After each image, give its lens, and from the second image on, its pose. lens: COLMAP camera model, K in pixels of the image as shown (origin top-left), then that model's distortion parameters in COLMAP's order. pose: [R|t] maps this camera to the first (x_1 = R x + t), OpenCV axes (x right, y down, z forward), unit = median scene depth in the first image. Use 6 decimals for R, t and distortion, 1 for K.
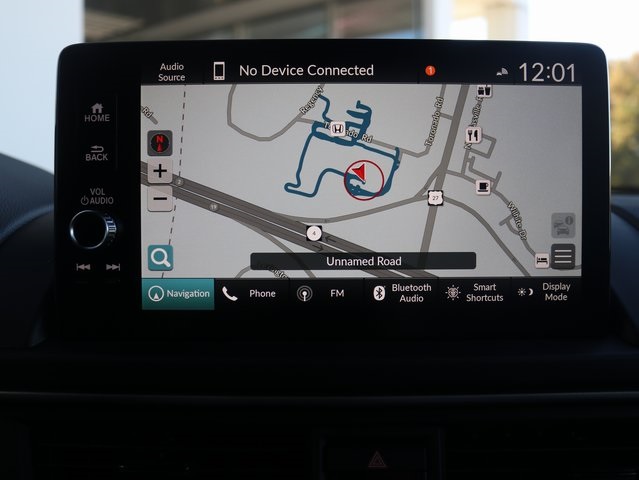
lens RADIAL K [[612.1, 0, 320.3], [0, 612.1, 242.3], [0, 0, 1]] dist [-0.087994, 0.000000]
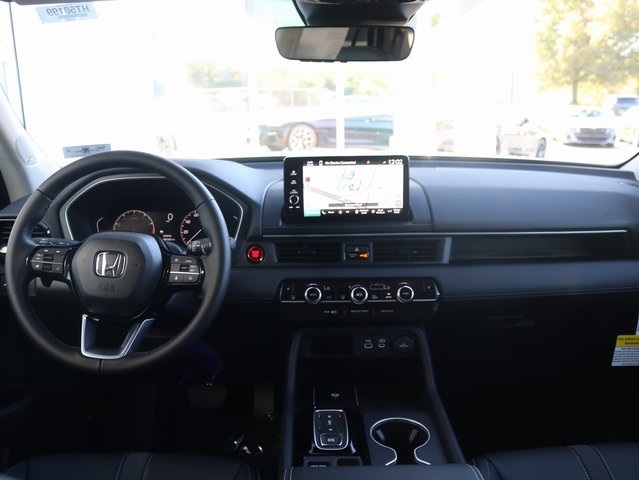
lens RADIAL K [[701.6, 0, 314.5], [0, 701.6, 234.2], [0, 0, 1]] dist [-0.106885, 0.000000]
pose [[0.999771, -0.017626, 0.012106, -0.282081], [0.015430, 0.986633, 0.162224, -0.599200], [-0.014803, -0.162000, 0.986680, -4.134535]]
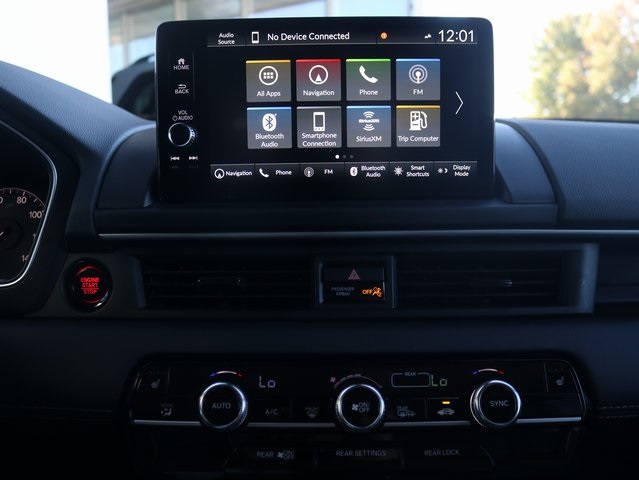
lens RADIAL K [[580.3, 0, 313.9], [0, 580.3, 241.3], [0, 0, 1]] dist [-0.107081, 0.000000]
pose [[0.999927, -0.011536, -0.003587, -0.008883], [0.011800, 0.996263, 0.085559, 0.135896], [0.002586, -0.085595, 0.996327, -0.586005]]
